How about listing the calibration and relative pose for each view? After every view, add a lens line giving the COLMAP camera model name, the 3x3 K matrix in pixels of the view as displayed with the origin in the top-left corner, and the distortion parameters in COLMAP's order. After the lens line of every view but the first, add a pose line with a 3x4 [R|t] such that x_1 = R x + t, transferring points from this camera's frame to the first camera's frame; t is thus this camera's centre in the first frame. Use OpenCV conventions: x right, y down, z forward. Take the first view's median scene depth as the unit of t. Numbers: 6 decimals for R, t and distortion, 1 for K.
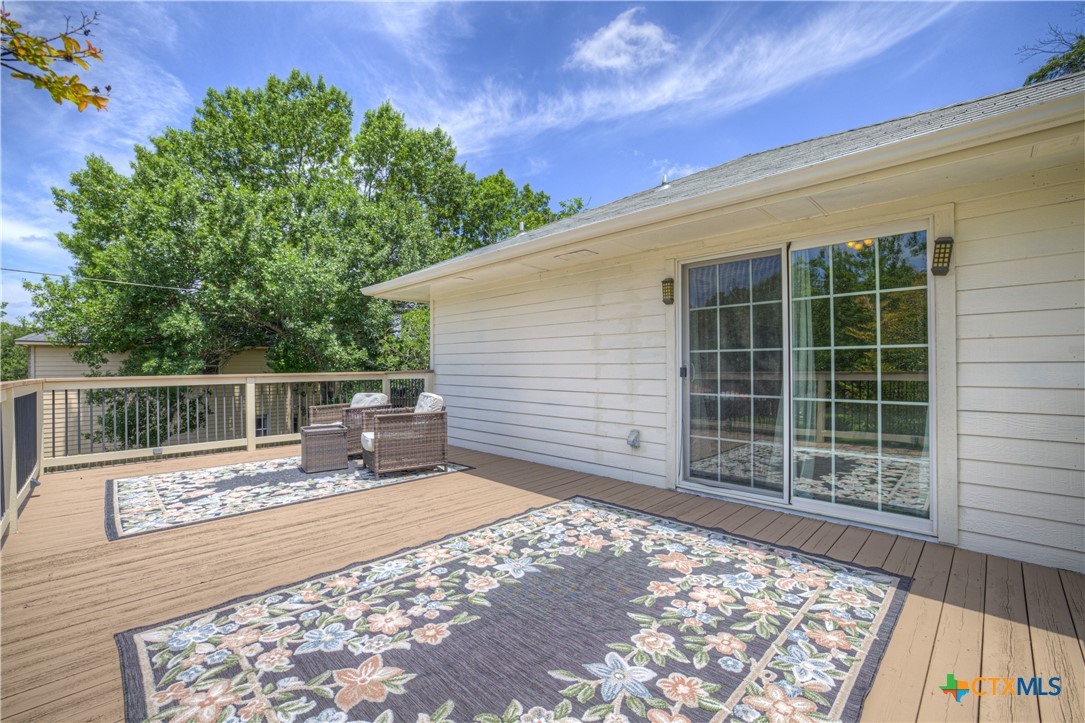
lens RADIAL K [[460.7, 0, 542.5], [0, 460.7, 361.5], [0, 0, 1]] dist [-0.026351, 0.000076]
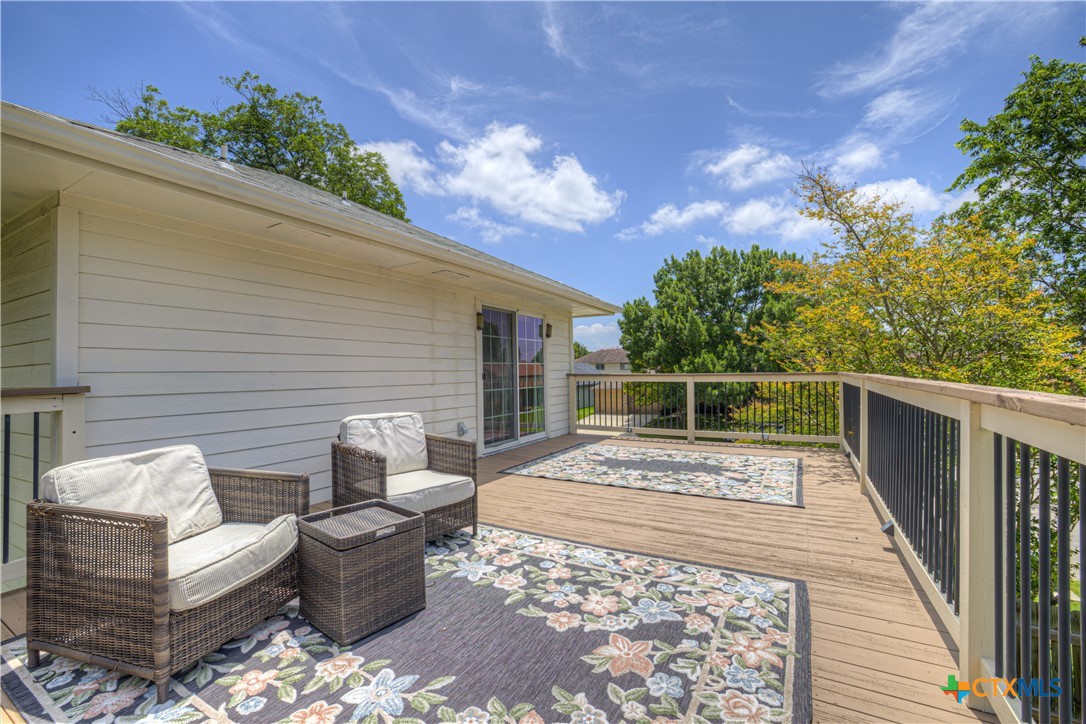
lens RADIAL K [[461.1, 0, 543.0], [0, 461.1, 362.0], [0, 0, 1]] dist [-0.026351, 0.000076]
pose [[-0.272304, 0.028175, 0.961799, -1.274652], [0.007120, 0.999603, -0.027266, 0.019152], [-0.962185, -0.000577, -0.272397, 1.305992]]
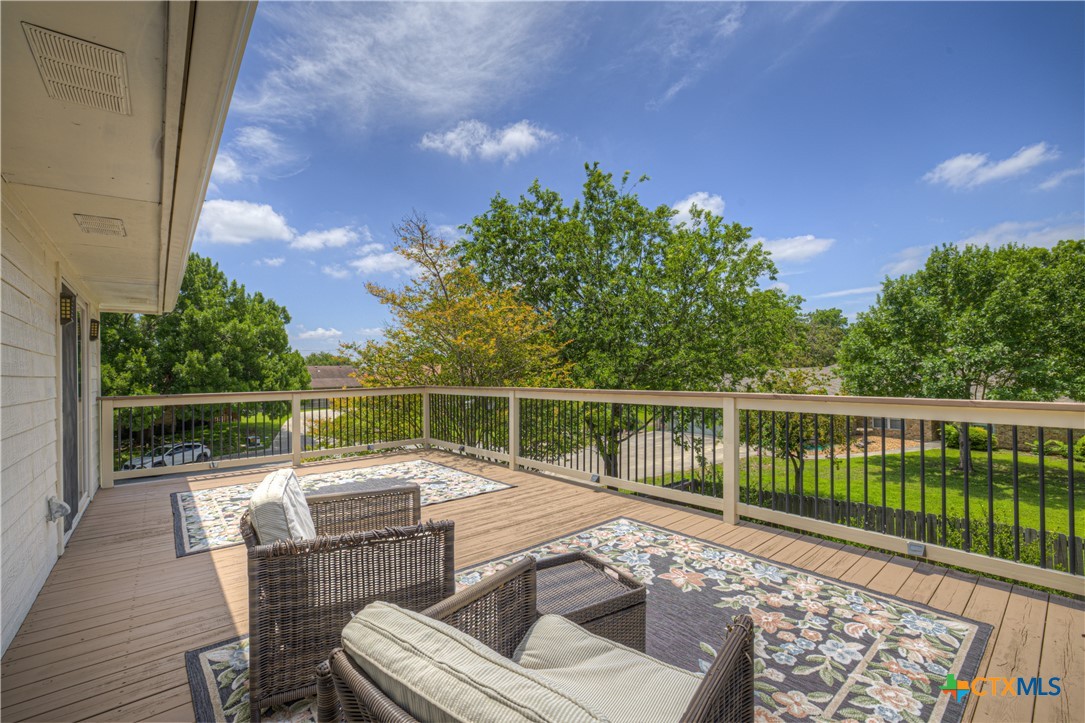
lens RADIAL K [[459.0, 0, 540.9], [0, 459.0, 374.1], [0, 0, 1]] dist [-0.051336, 0.000011]
pose [[-0.996128, 0.024233, 0.084512, -0.666797], [0.023719, 0.999694, -0.007081, -0.007542], [-0.084657, -0.005049, -0.996397, 1.827112]]
